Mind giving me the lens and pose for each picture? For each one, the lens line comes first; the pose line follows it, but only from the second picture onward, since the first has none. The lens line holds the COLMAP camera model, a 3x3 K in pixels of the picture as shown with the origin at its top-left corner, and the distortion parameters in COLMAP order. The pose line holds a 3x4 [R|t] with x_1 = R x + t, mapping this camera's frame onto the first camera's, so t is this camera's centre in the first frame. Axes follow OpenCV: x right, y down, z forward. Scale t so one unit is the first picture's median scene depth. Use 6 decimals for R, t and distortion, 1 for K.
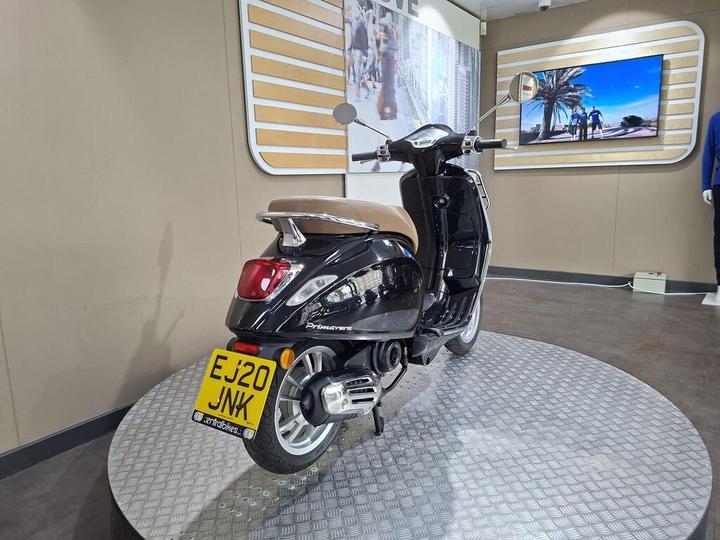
lens RADIAL K [[511.8, 0, 346.3], [0, 511.8, 282.0], [0, 0, 1]] dist [0.017815, -0.029848]
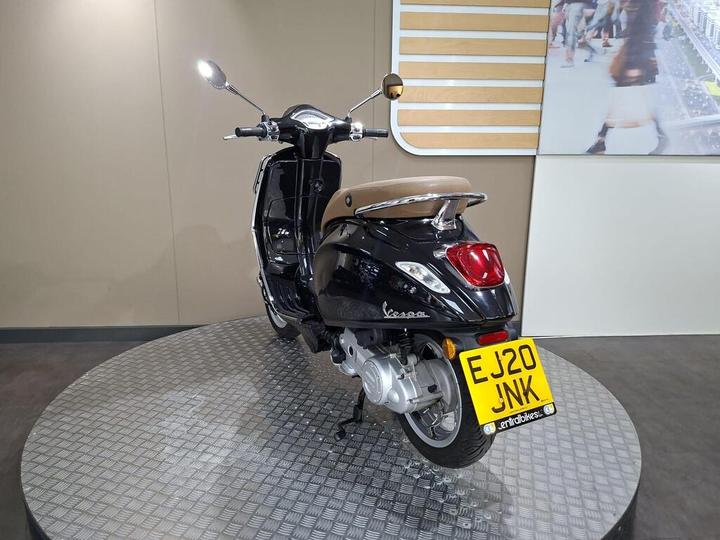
lens RADIAL K [[511.8, 0, 351.0], [0, 511.8, 272.1], [0, 0, 1]] dist [0.017815, -0.029848]
pose [[0.634033, 0.201292, -0.746648, 0.472730], [-0.176223, 0.977733, 0.113948, -0.063243], [0.752959, 0.059330, 0.655387, 0.217348]]
